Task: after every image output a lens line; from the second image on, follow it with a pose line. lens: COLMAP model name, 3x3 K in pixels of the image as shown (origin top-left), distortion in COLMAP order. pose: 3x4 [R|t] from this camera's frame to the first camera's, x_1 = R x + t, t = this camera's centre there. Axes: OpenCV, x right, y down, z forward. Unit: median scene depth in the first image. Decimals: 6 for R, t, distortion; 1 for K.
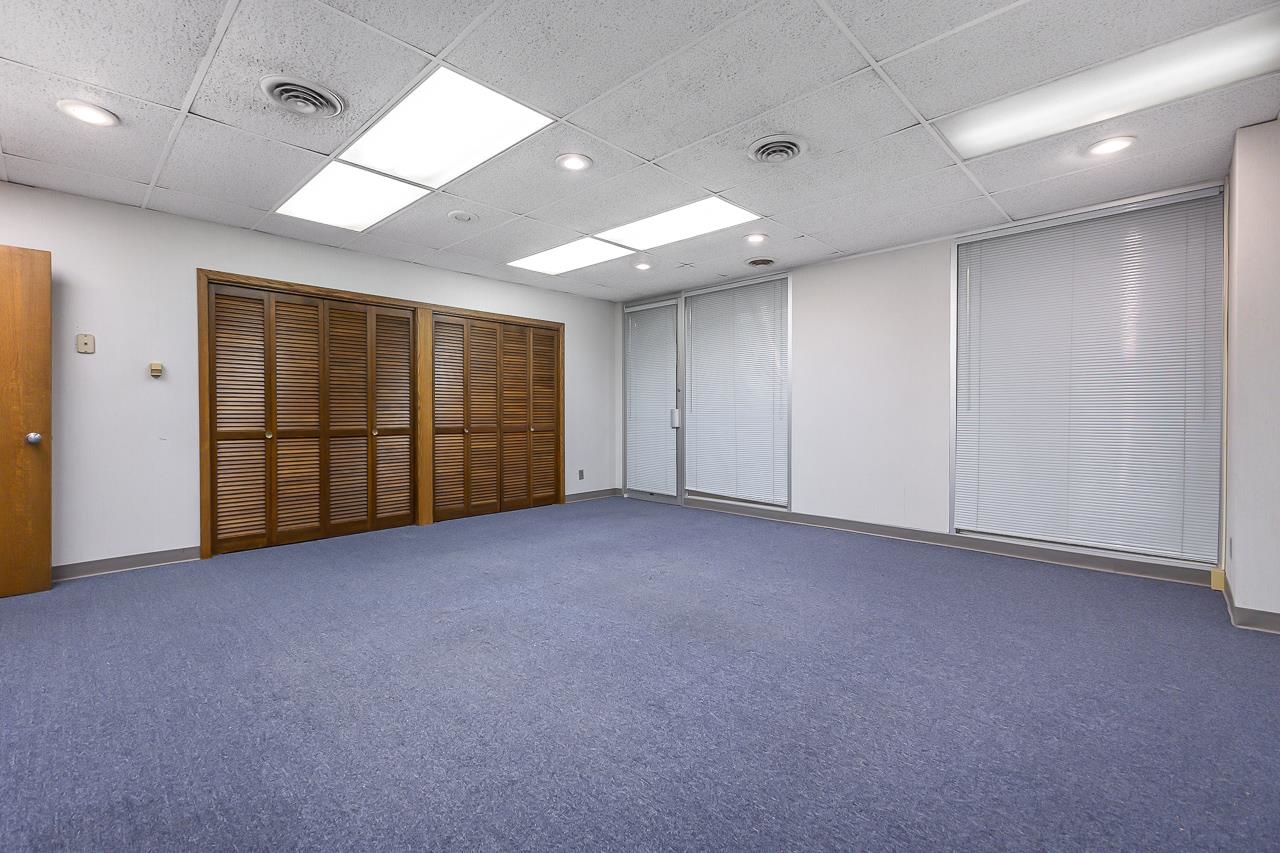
lens RADIAL K [[551.7, 0, 641.1], [0, 551.7, 420.3], [0, 0, 1]] dist [0.006770, -0.000444]
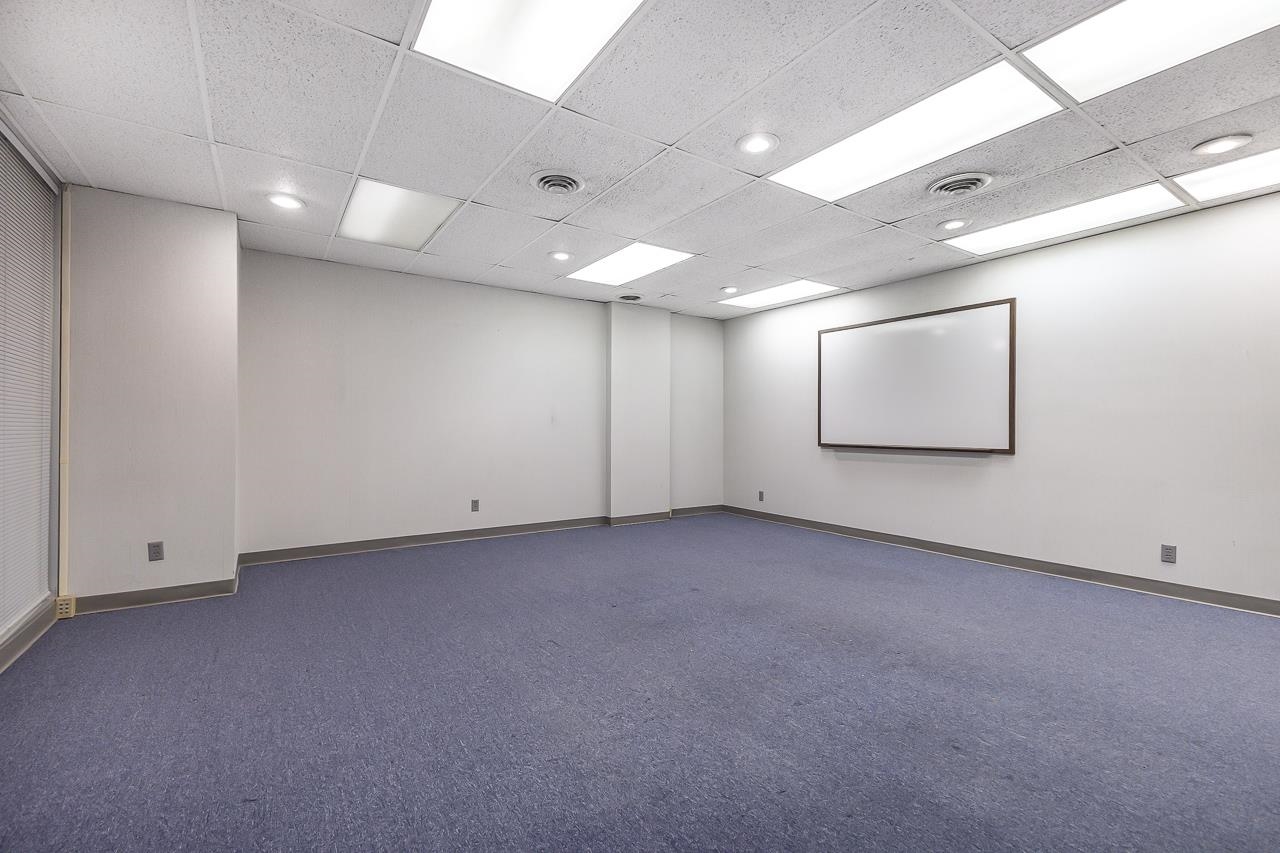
lens RADIAL K [[555.2, 0, 640.0], [0, 555.2, 426.5], [0, 0, 1]] dist [0.002834, 0.000022]
pose [[-0.977120, -0.000648, 0.212689, -0.083512], [0.001624, 0.999943, 0.010507, -0.020021], [-0.212684, 0.010612, -0.977063, 1.251020]]
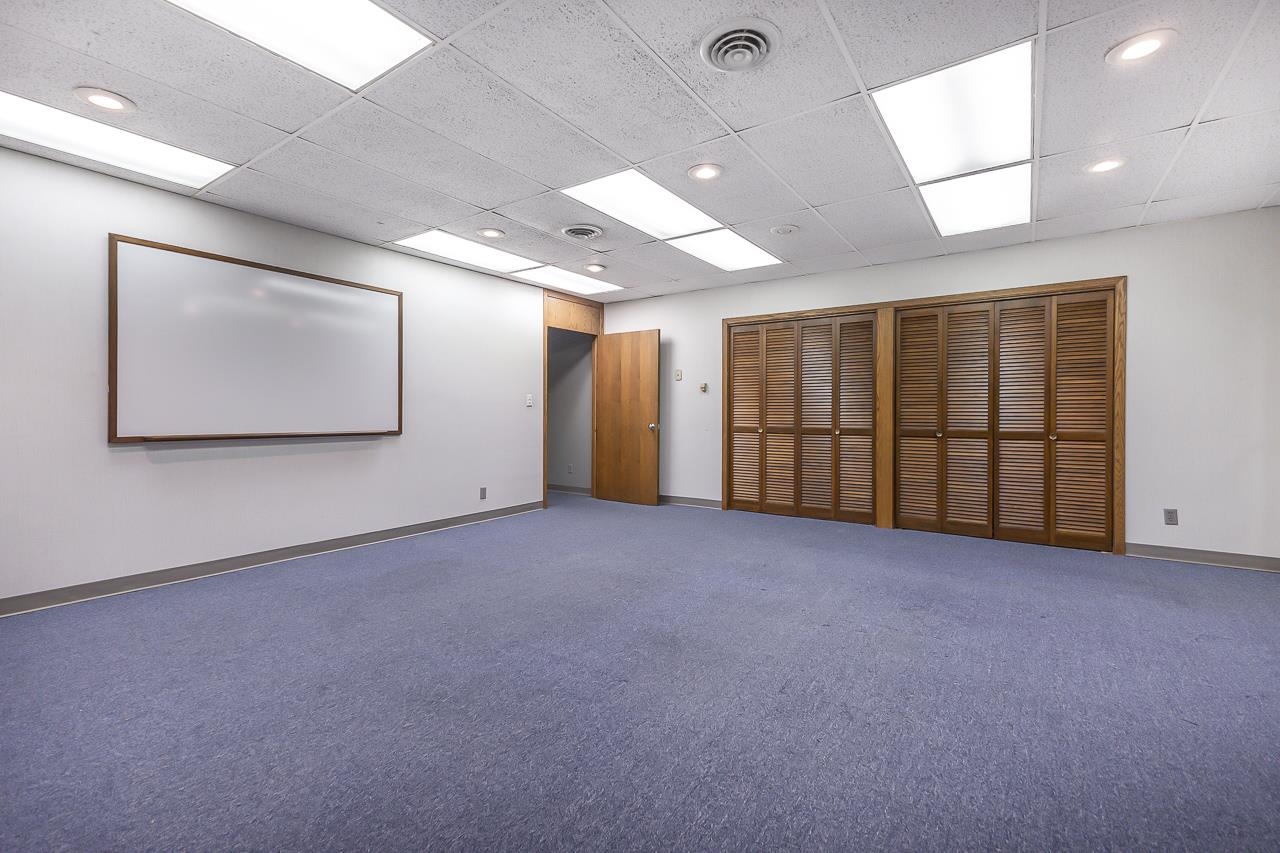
lens RADIAL K [[551.7, 0, 641.1], [0, 551.7, 420.3], [0, 0, 1]] dist [0.006770, -0.000444]
pose [[0.152742, 0.014286, -0.988163, 0.585082], [-0.015511, 0.999807, 0.012057, -0.008544], [0.988144, 0.013485, 0.152934, 0.478702]]
